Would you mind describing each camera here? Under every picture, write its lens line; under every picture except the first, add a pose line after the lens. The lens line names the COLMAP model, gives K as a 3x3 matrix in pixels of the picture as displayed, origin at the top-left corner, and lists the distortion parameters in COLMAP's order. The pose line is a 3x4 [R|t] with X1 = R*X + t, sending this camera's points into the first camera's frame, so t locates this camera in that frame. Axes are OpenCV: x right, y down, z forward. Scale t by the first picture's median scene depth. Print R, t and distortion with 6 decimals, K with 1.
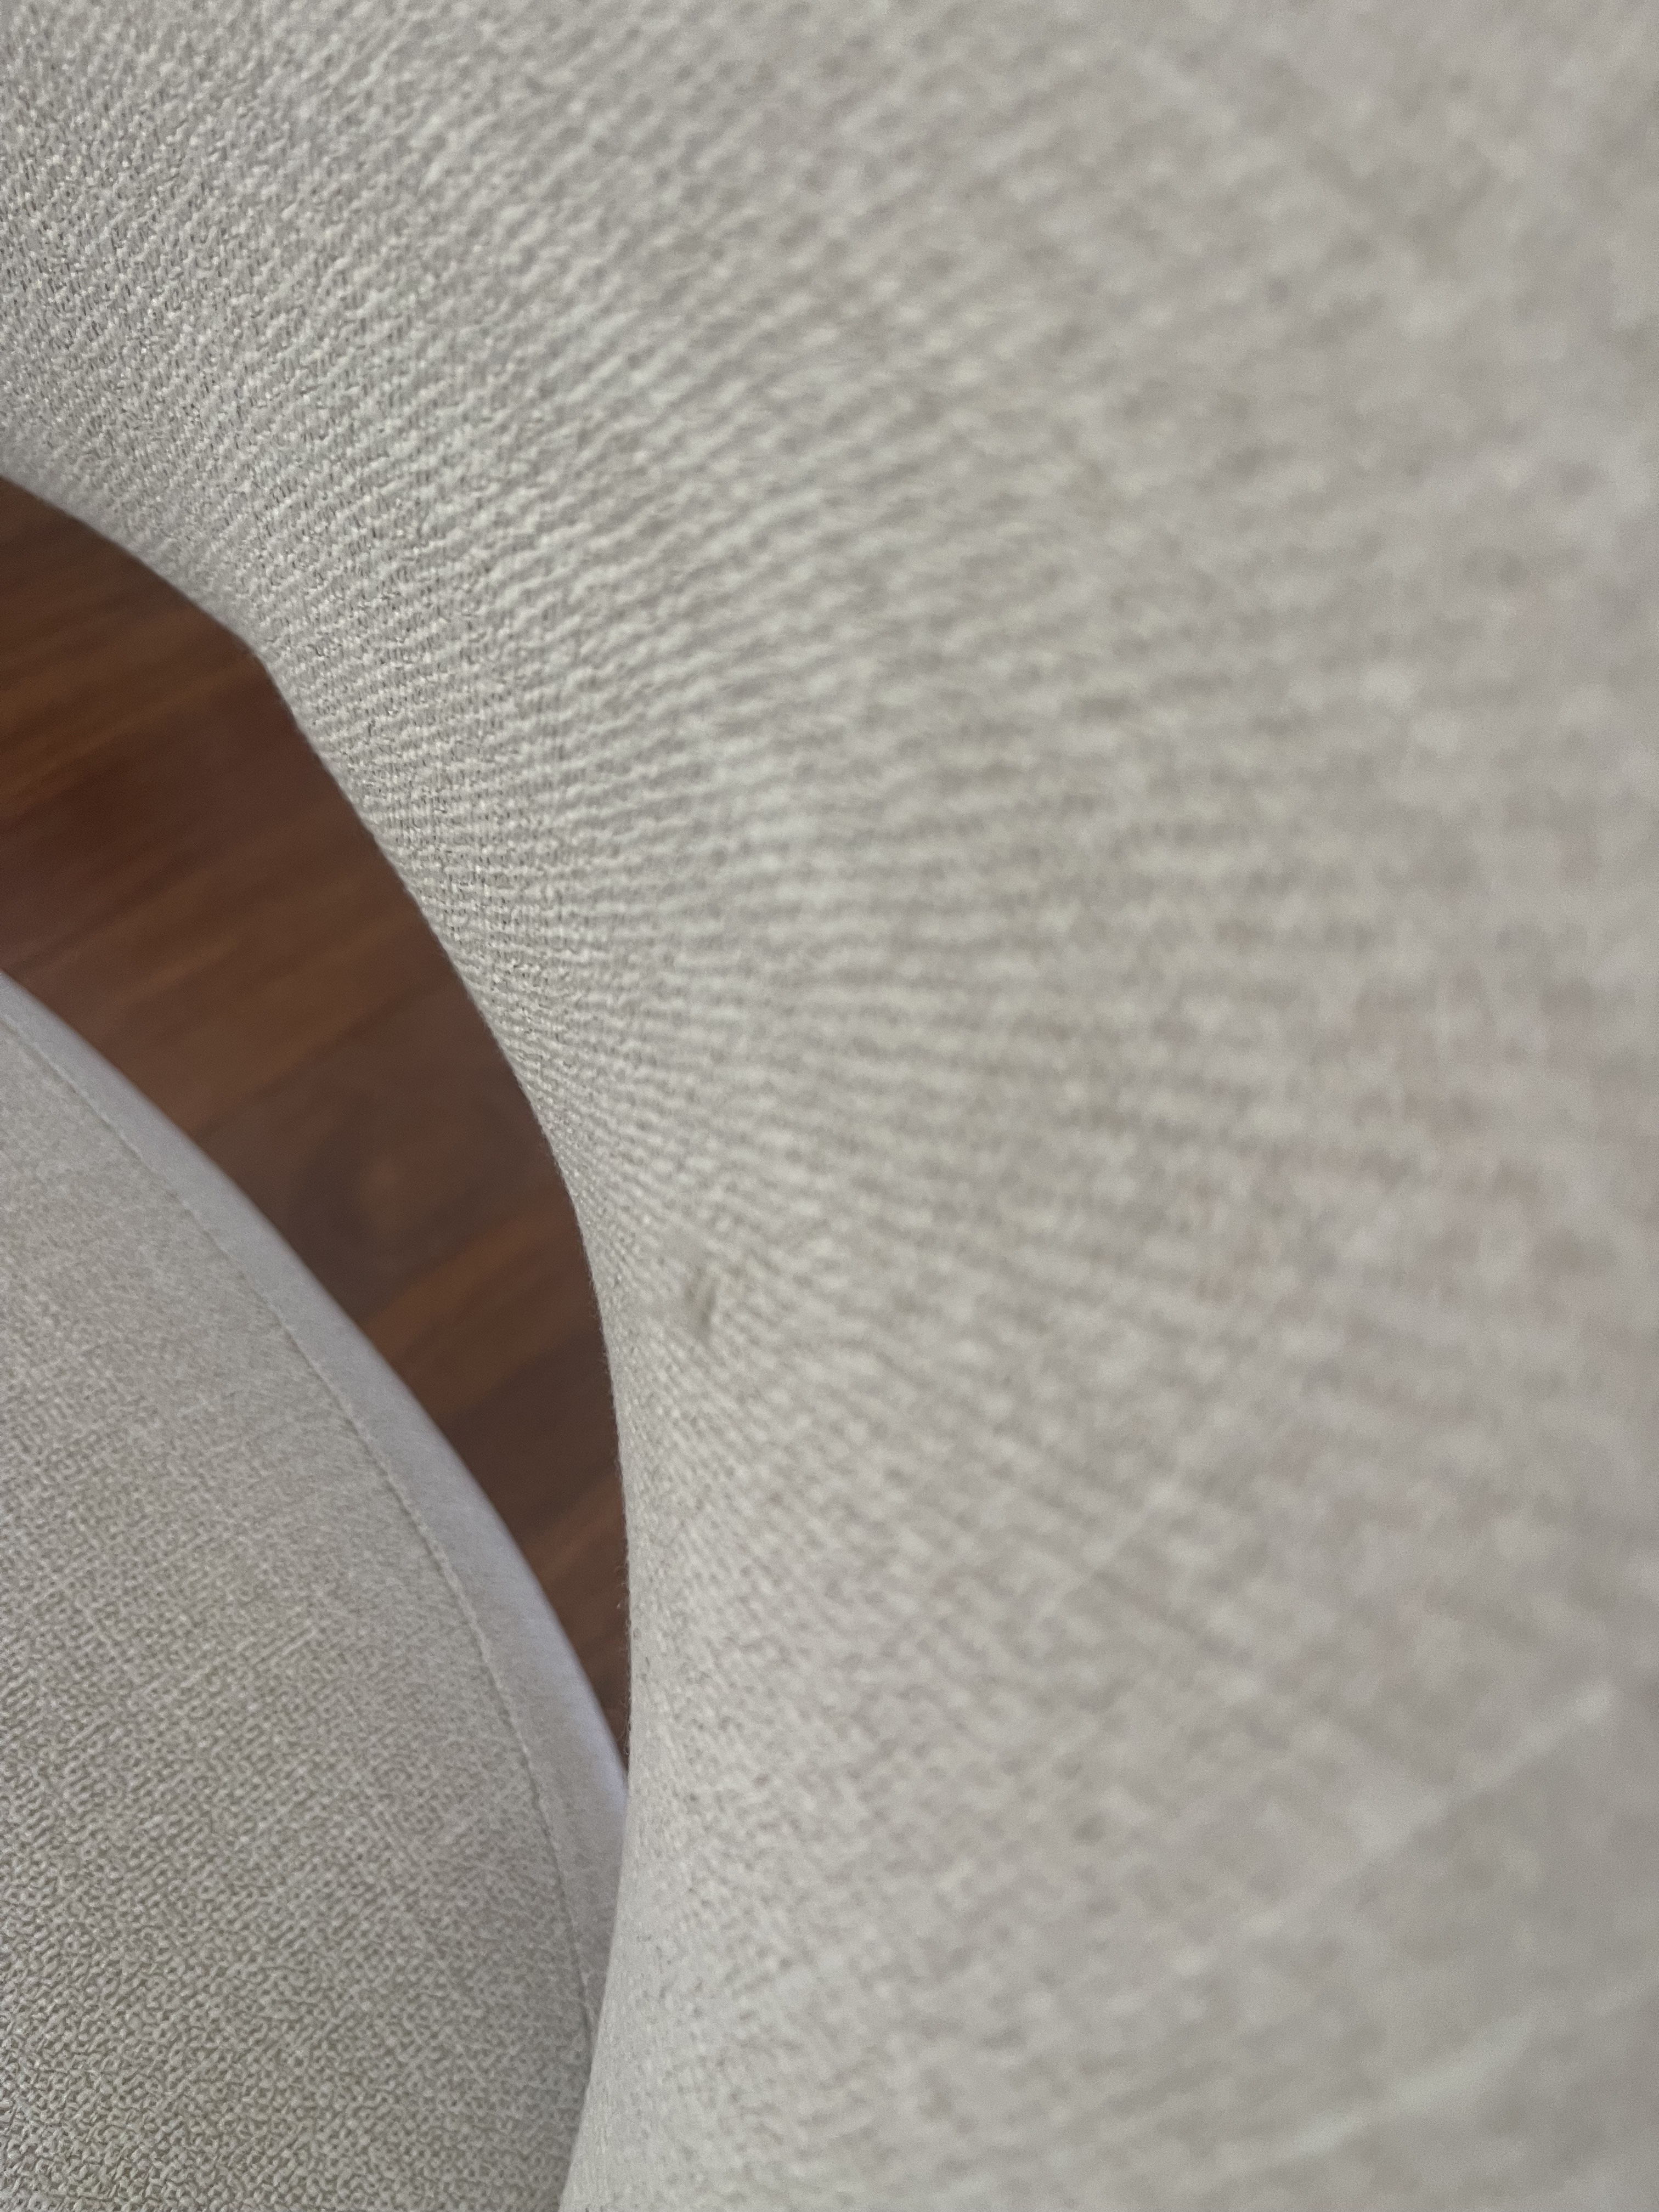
lens RADIAL K [[1727.3, 0, 829.5], [0, 1727.3, 1106.0], [0, 0, 1]] dist [0.085181, -0.165451]
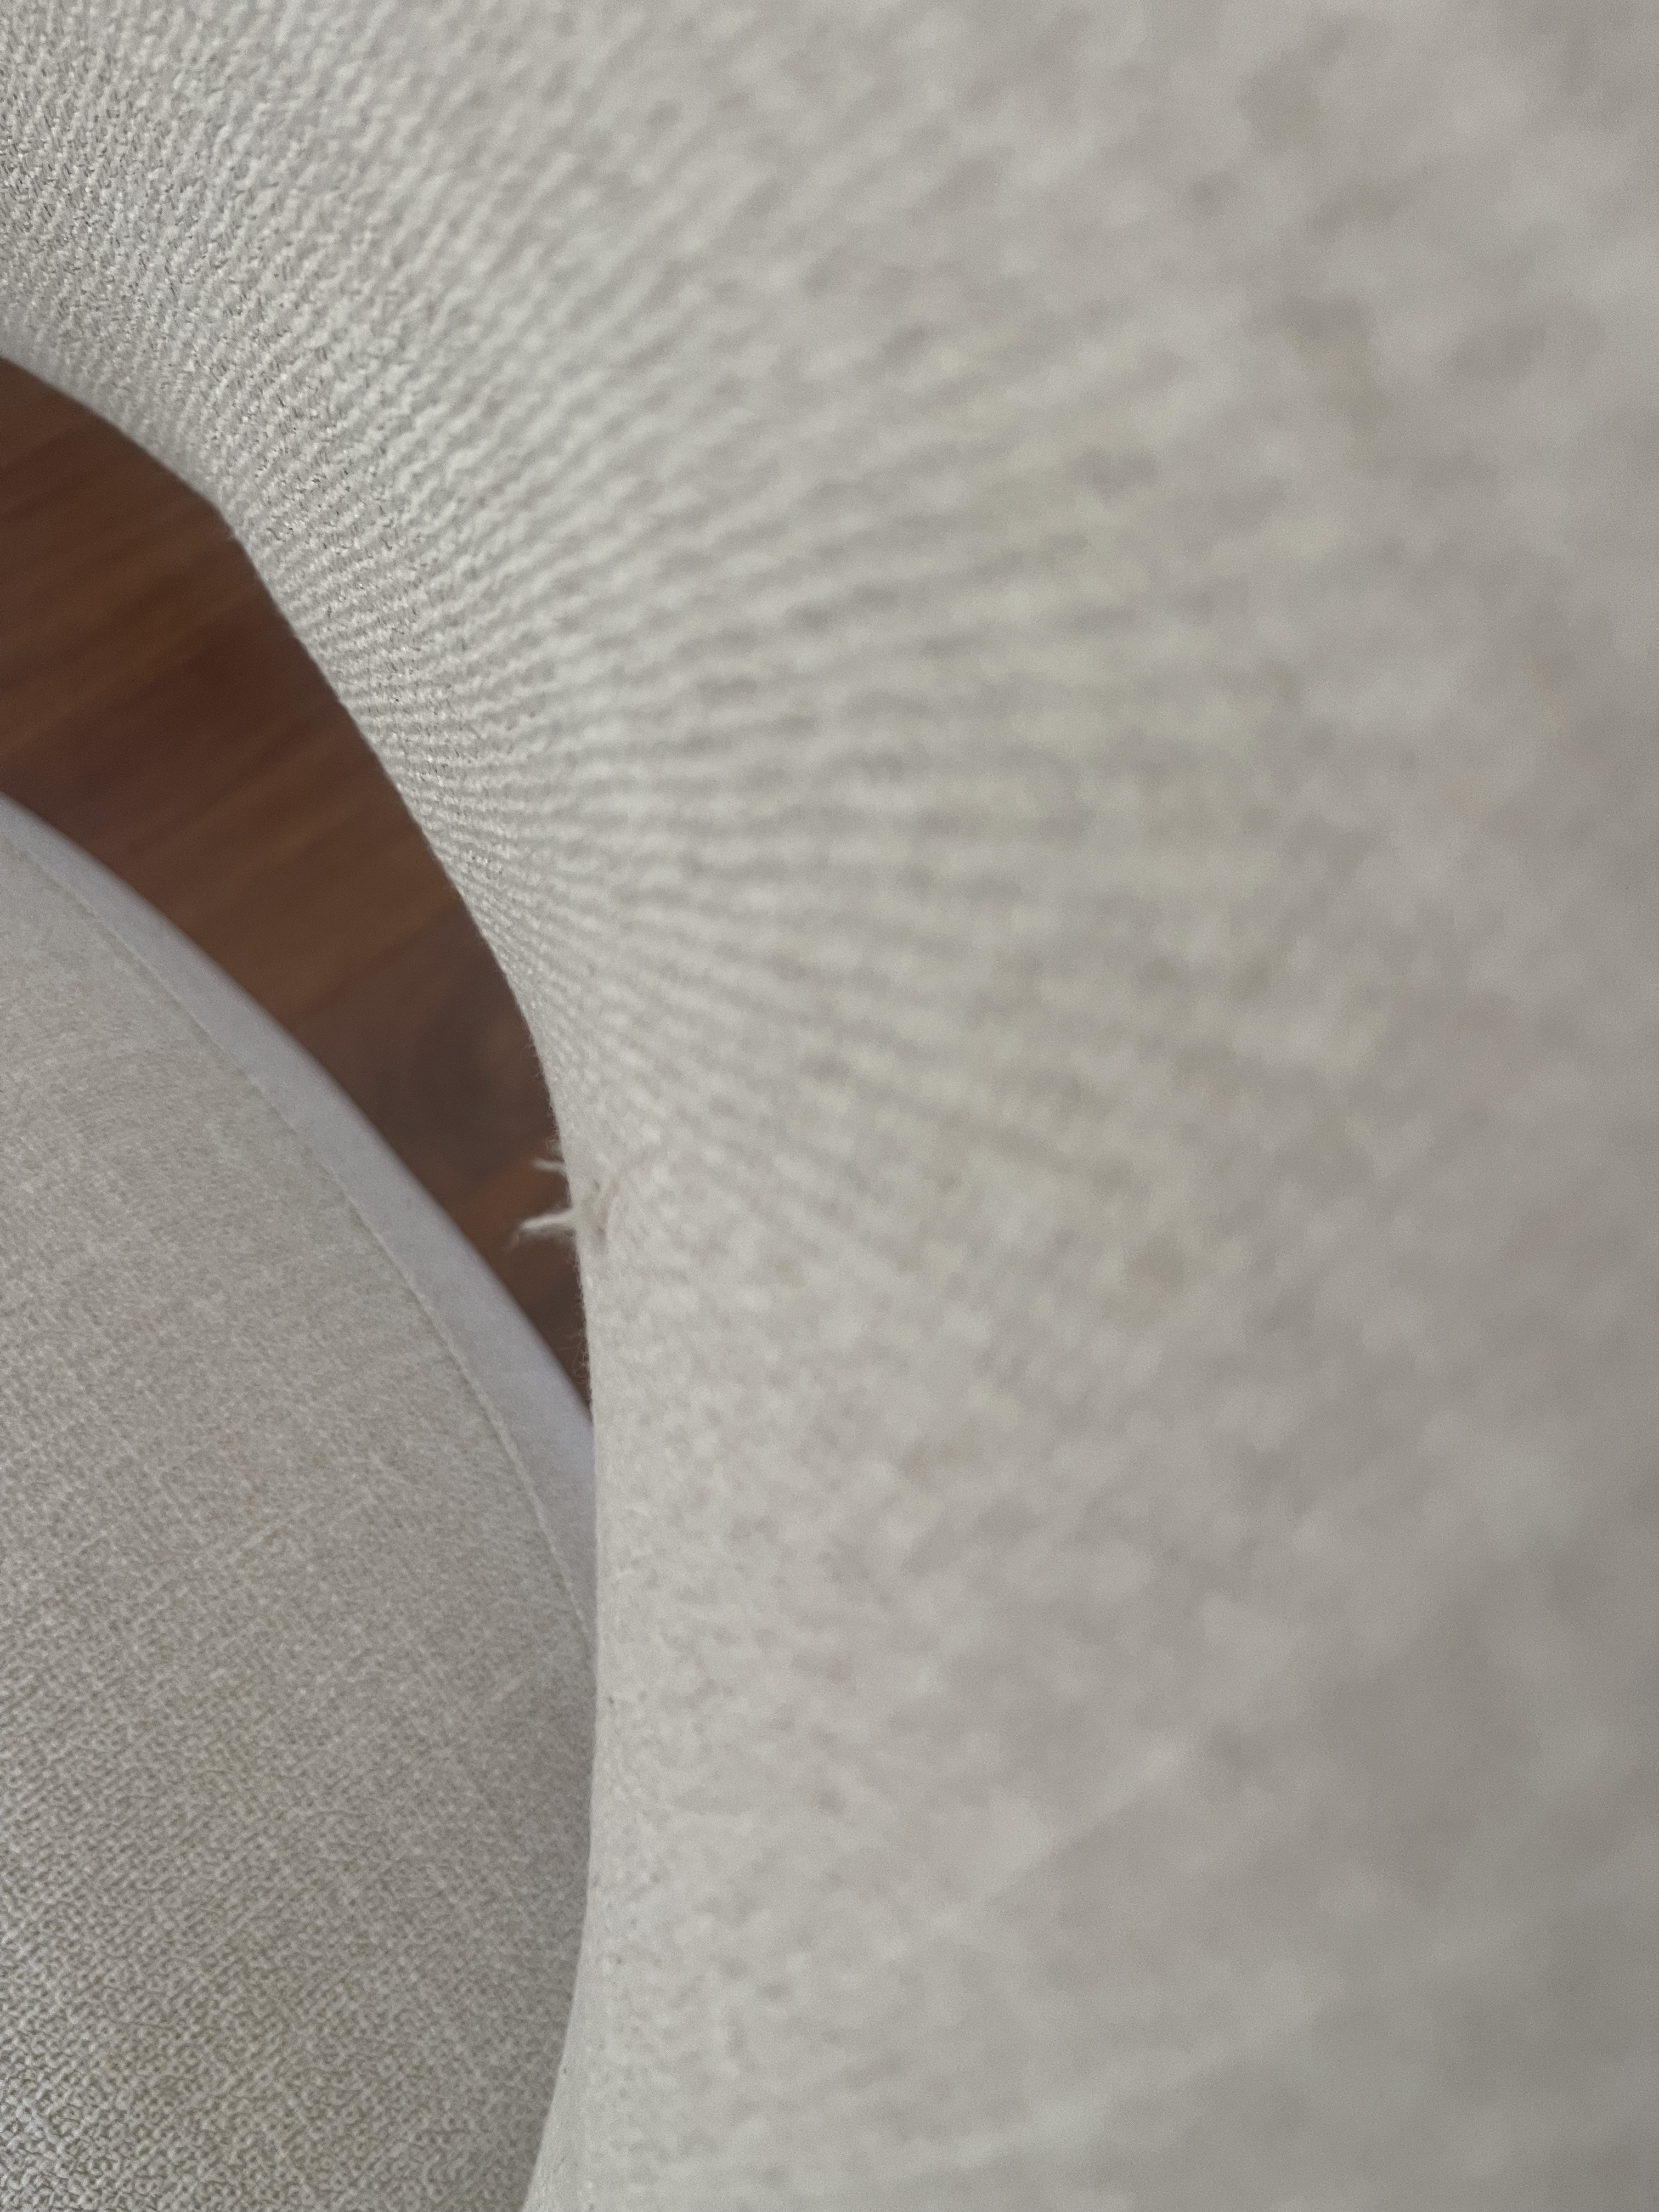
lens RADIAL K [[1727.3, 0, 829.5], [0, 1727.3, 1106.0], [0, 0, 1]] dist [0.085181, -0.165451]
pose [[0.994522, -0.004960, -0.104411, 0.117683], [0.014412, 0.995840, 0.089973, -0.026051], [0.103530, -0.090985, 0.990456, 0.034989]]
